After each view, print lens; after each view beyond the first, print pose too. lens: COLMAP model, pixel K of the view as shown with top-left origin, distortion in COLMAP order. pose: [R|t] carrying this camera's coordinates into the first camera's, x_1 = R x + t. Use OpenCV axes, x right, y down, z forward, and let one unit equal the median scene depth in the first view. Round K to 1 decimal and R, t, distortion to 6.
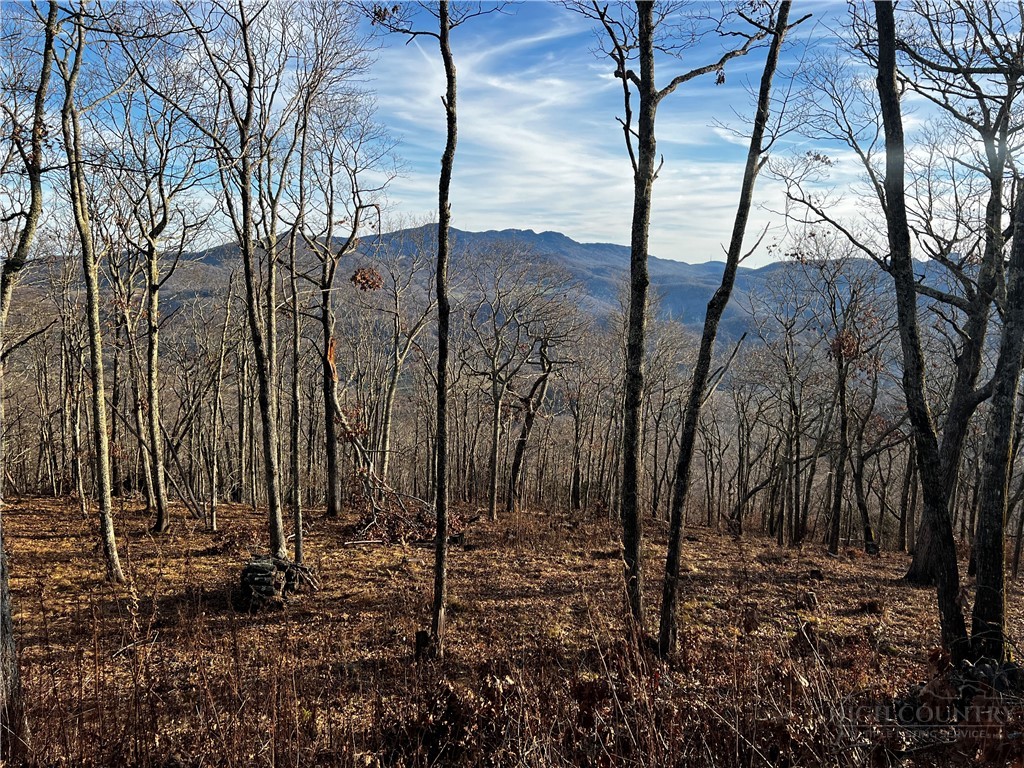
lens RADIAL K [[773.5, 0, 522.7], [0, 773.5, 380.9], [0, 0, 1]] dist [0.070422, -0.060660]
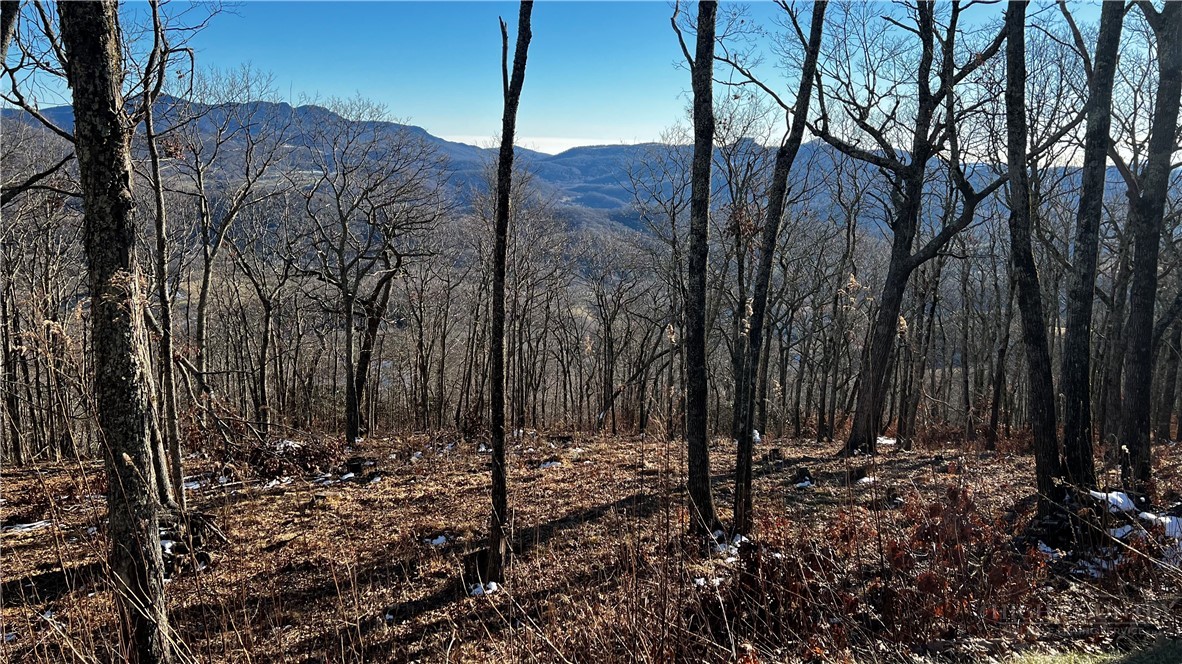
lens RADIAL K [[892.2, 0, 585.1], [0, 892.2, 333.5], [0, 0, 1]] dist [0.070943, -0.062644]
pose [[0.944833, -0.065260, 0.320987, -0.133246], [0.047965, 0.996954, 0.061504, 0.015086], [-0.324023, -0.042715, 0.945085, 0.030659]]
